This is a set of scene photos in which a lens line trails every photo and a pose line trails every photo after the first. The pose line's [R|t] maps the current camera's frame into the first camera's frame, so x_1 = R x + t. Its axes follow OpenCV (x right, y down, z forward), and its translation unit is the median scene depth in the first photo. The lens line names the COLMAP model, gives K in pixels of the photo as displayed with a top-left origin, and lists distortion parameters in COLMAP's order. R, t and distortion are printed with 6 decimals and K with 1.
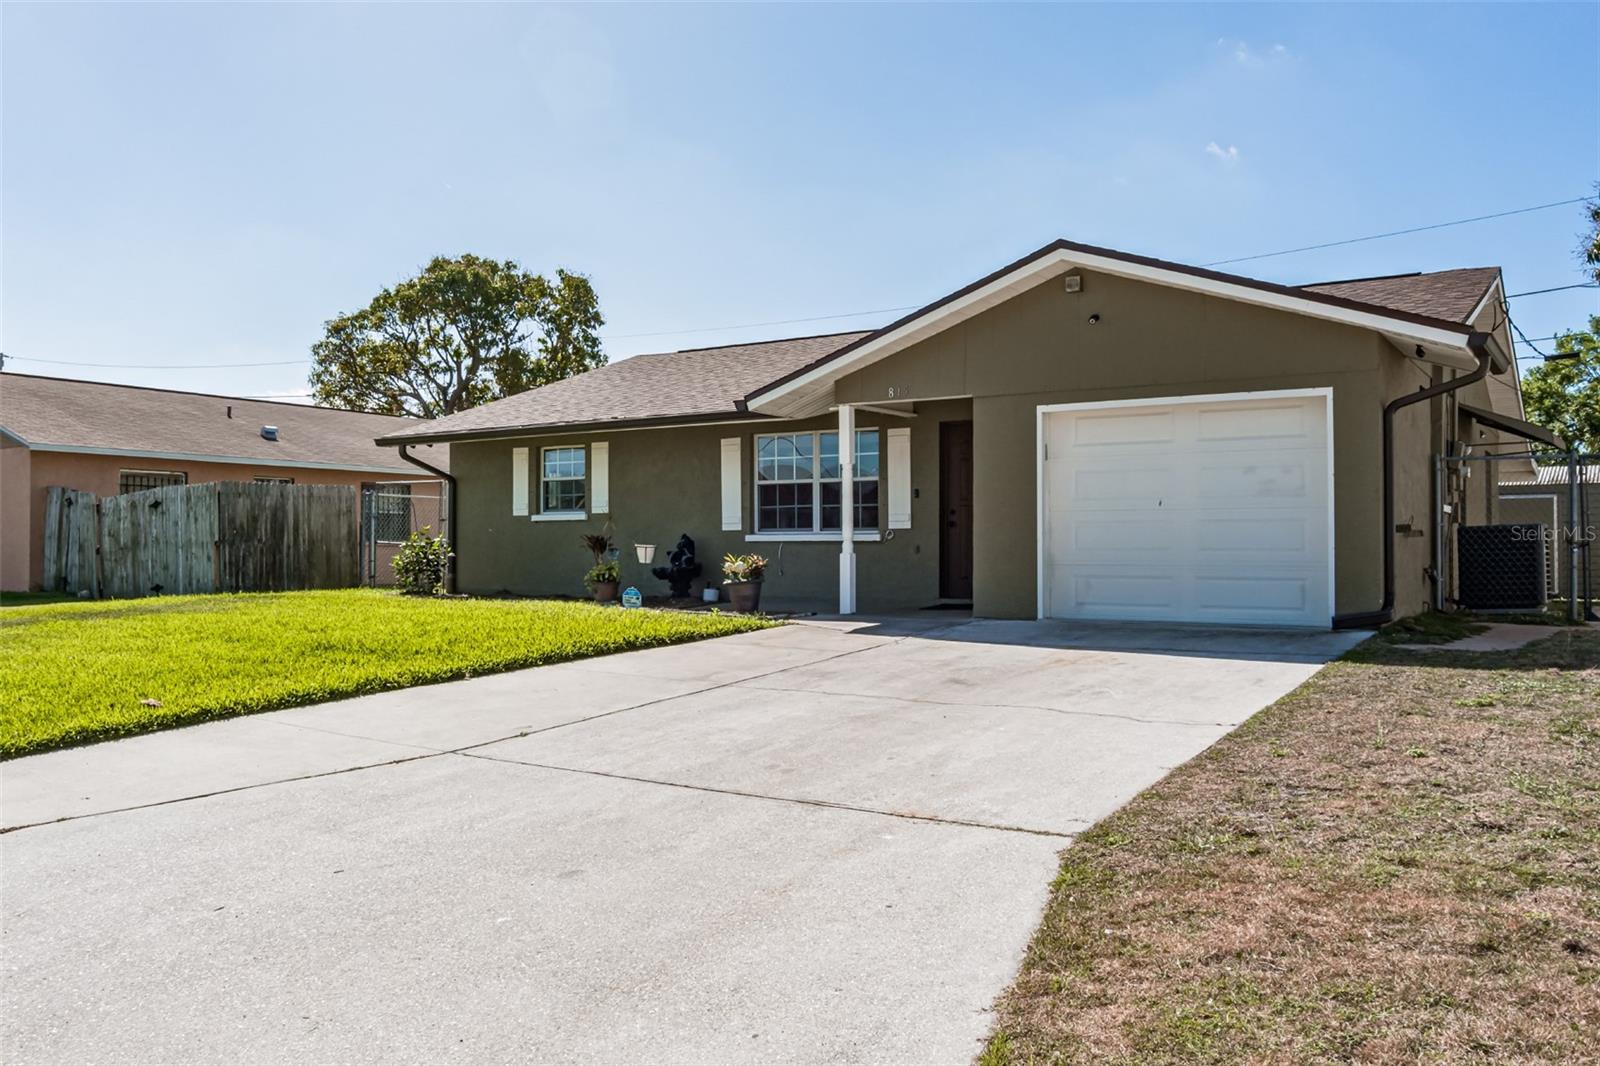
lens RADIAL K [[1302.5, 0, 802.3], [0, 1302.5, 565.9], [0, 0, 1]] dist [-0.062663, 0.000384]
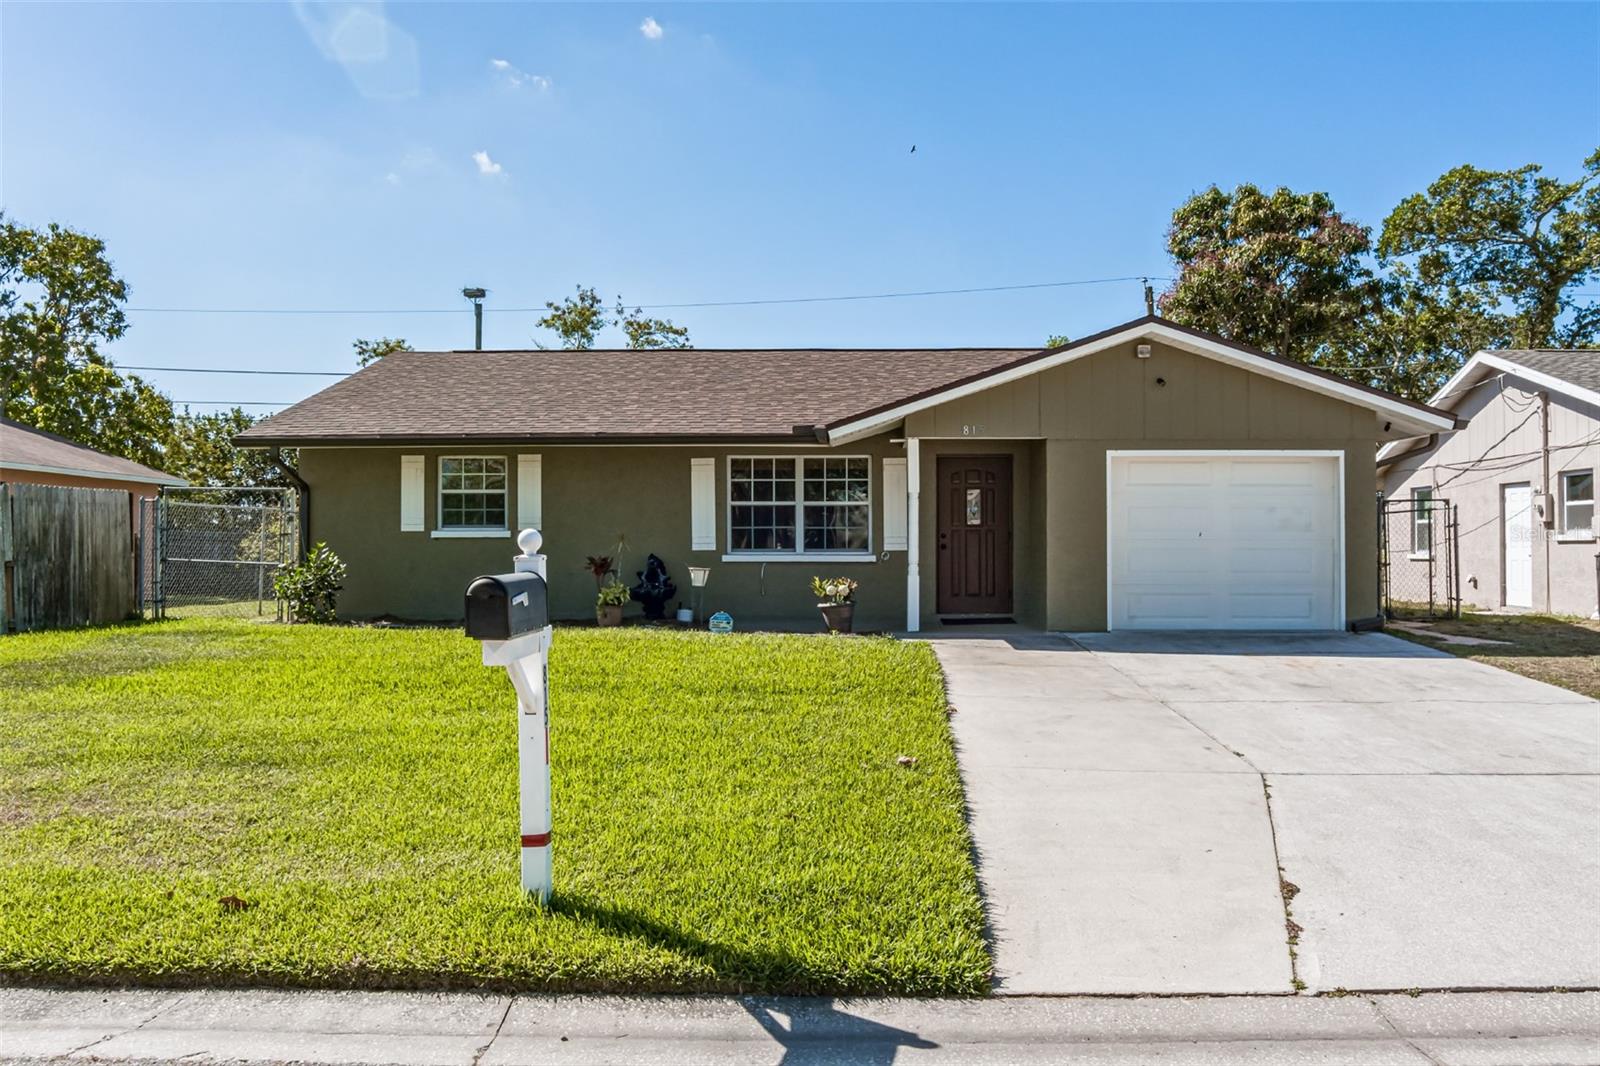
lens RADIAL K [[1302.5, 0, 808.0], [0, 1302.5, 568.6], [0, 0, 1]] dist [-0.062663, 0.000384]
pose [[0.848395, -0.007825, 0.529305, -0.519331], [0.005573, 0.999967, 0.005851, -0.018860], [-0.529334, -0.002014, 0.848411, 0.110967]]
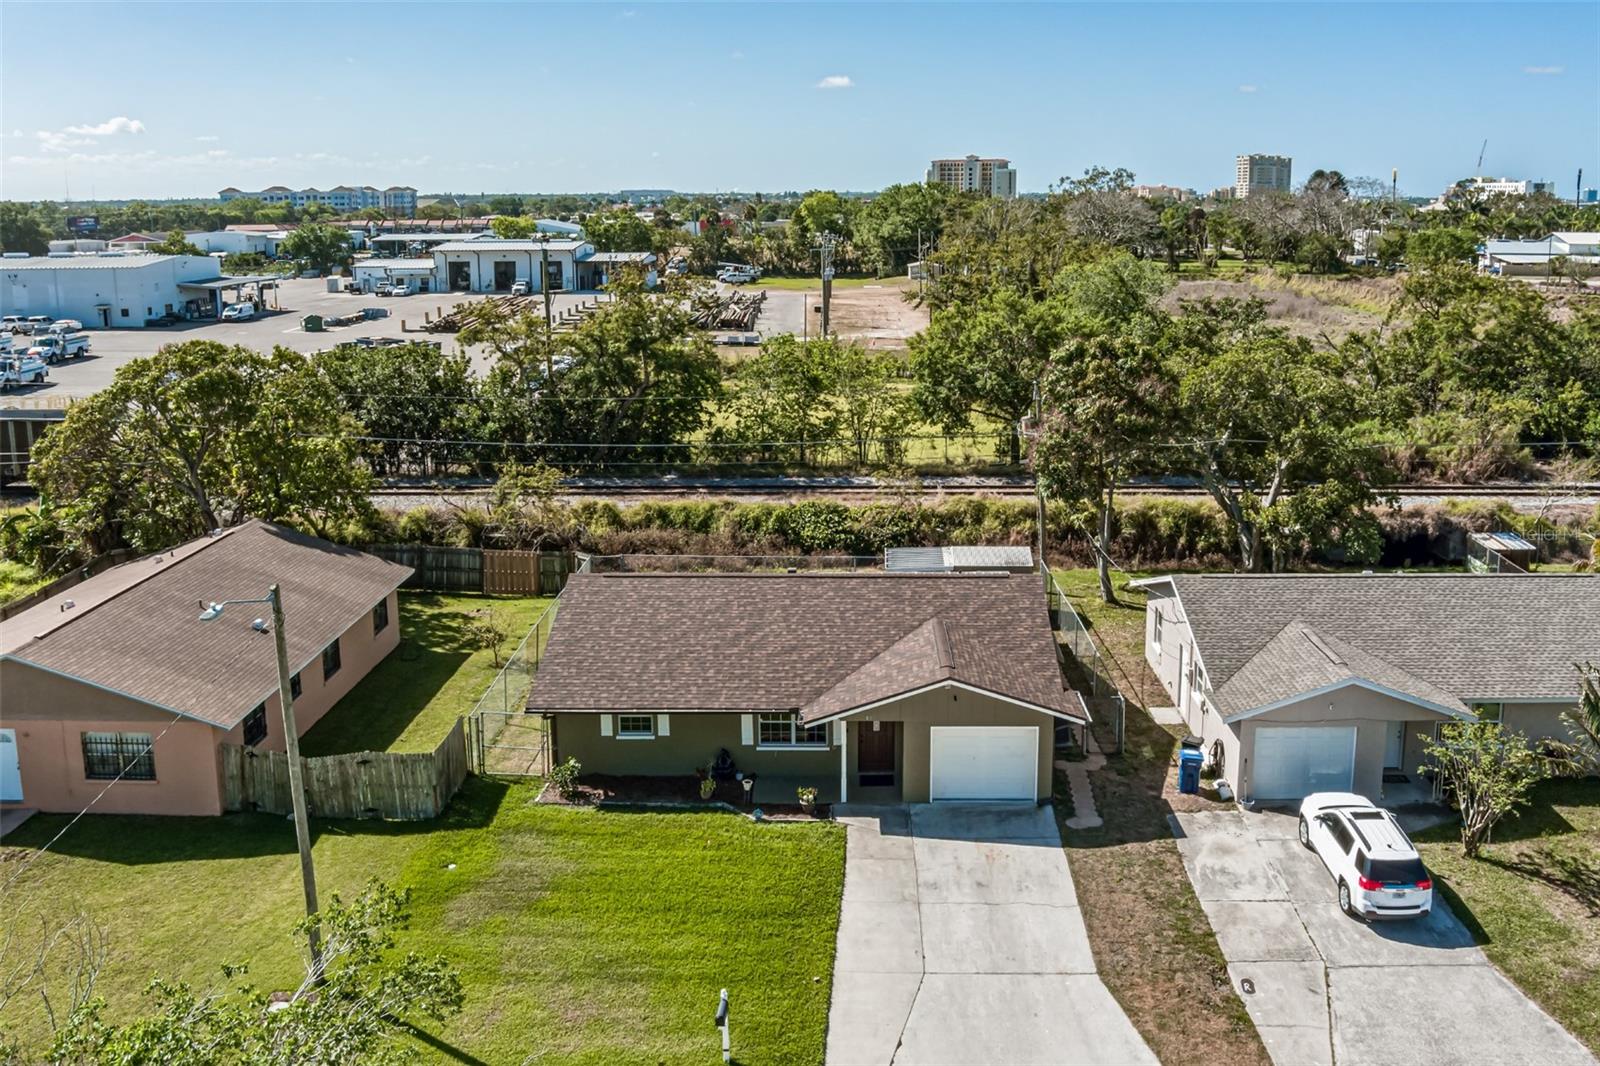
lens RADIAL K [[1302.5, 0, 876.1], [0, 1302.5, 504.2], [0, 0, 1]] dist [-0.062663, 0.000384]
pose [[0.828316, -0.125356, 0.546057, -0.985874], [0.000033, 0.974658, 0.223699, -0.881235], [-0.560261, -0.185275, 0.807329, -0.742102]]
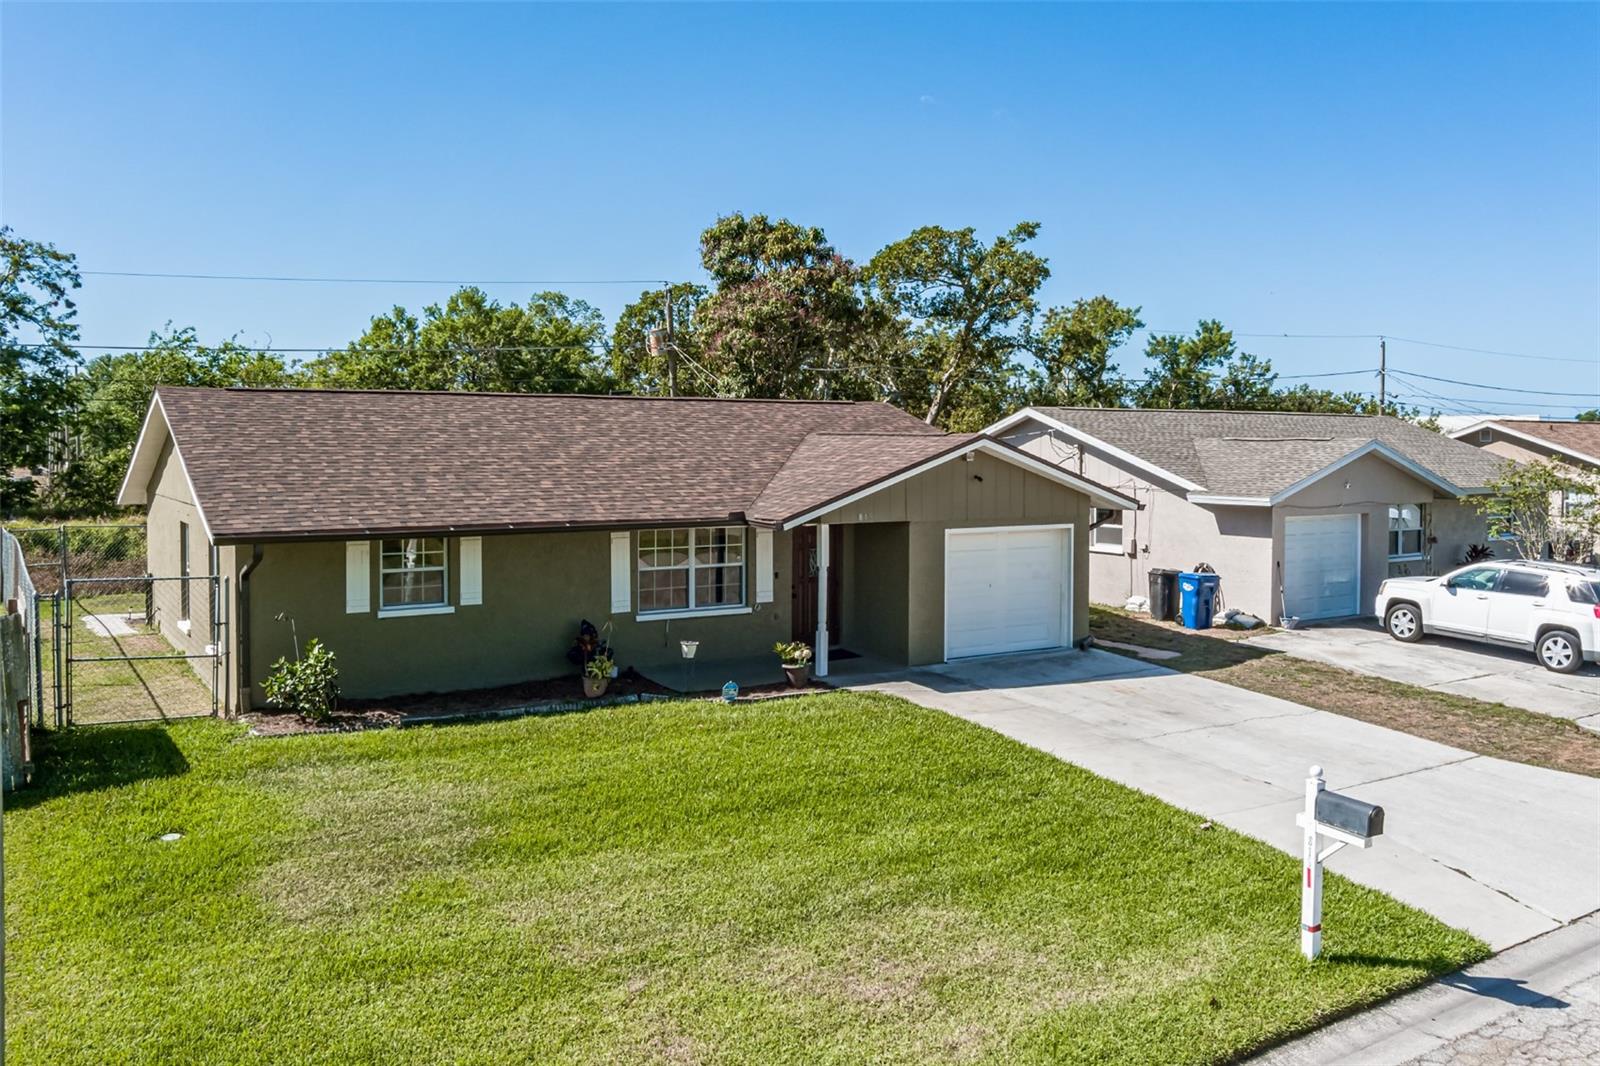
lens RADIAL K [[1302.5, 0, 809.8], [0, 1302.5, 526.1], [0, 0, 1]] dist [-0.062663, 0.000384]
pose [[0.400523, -0.057911, 0.914455, -1.034435], [0.003432, 0.998089, 0.061704, -0.174244], [-0.916280, -0.021575, 0.399956, 0.397242]]
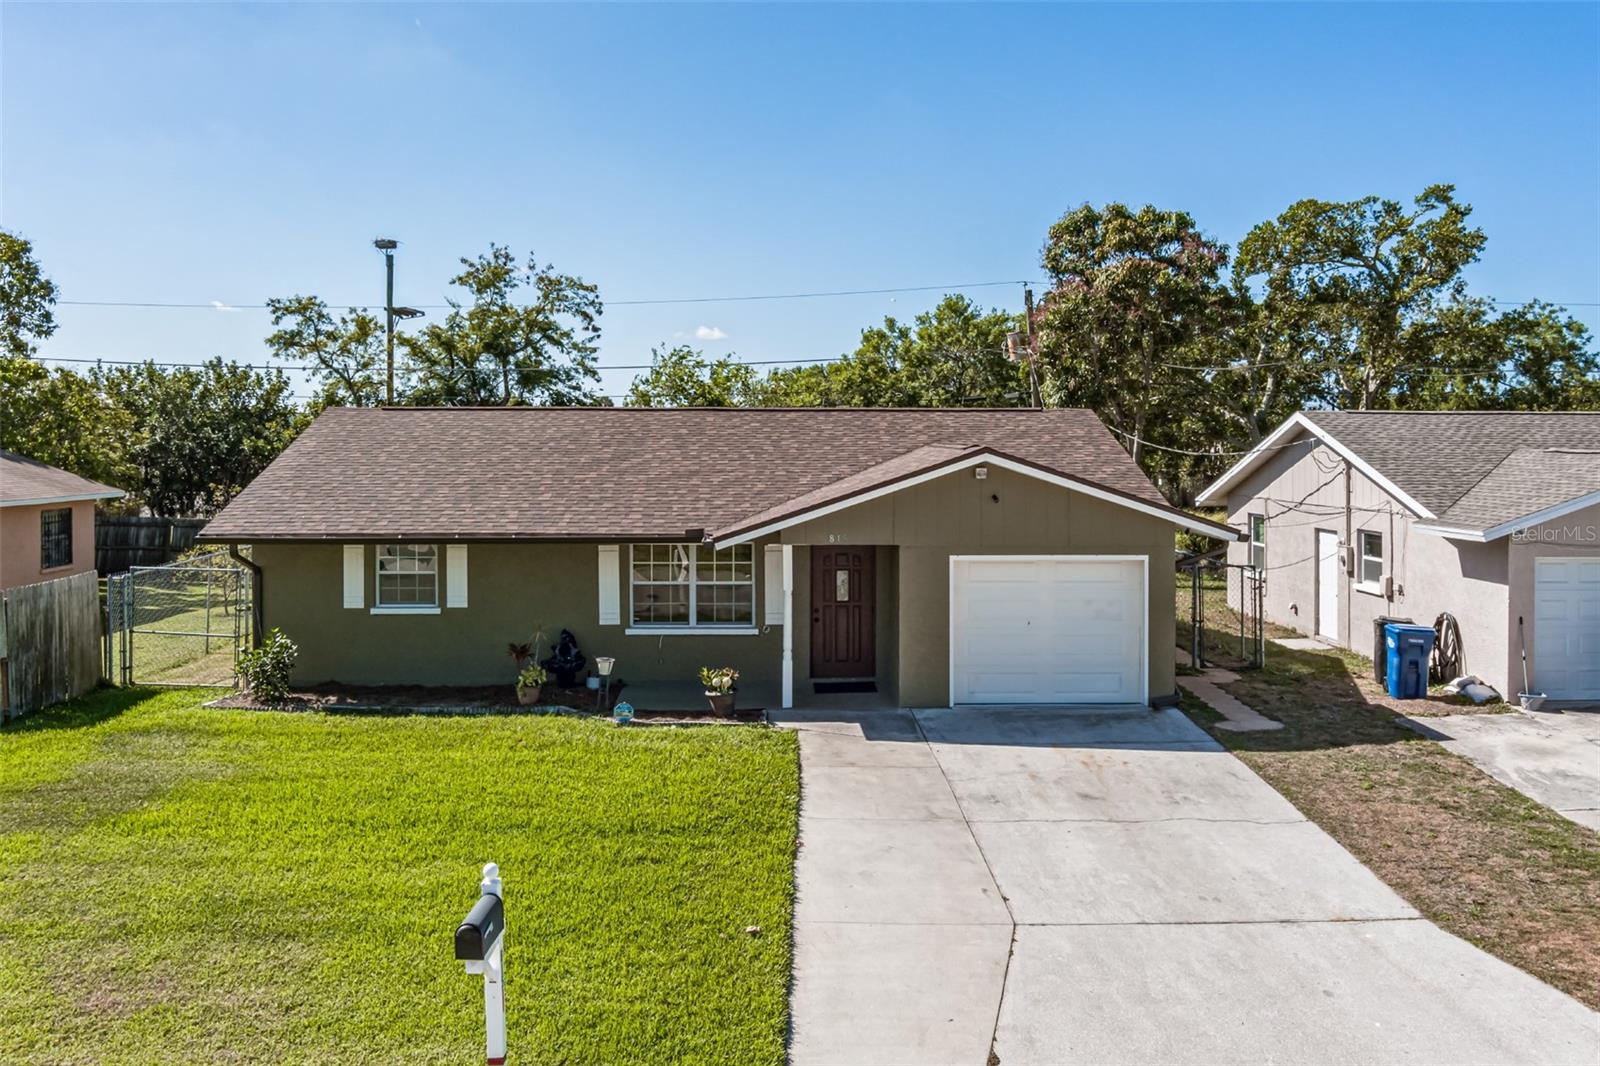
lens RADIAL K [[1302.5, 0, 798.2], [0, 1302.5, 547.3], [0, 0, 1]] dist [-0.062663, 0.000384]
pose [[0.815708, -0.045331, 0.576685, -0.586166], [0.003414, 0.997285, 0.073564, -0.181924], [-0.578454, -0.058038, 0.813648, -0.034907]]
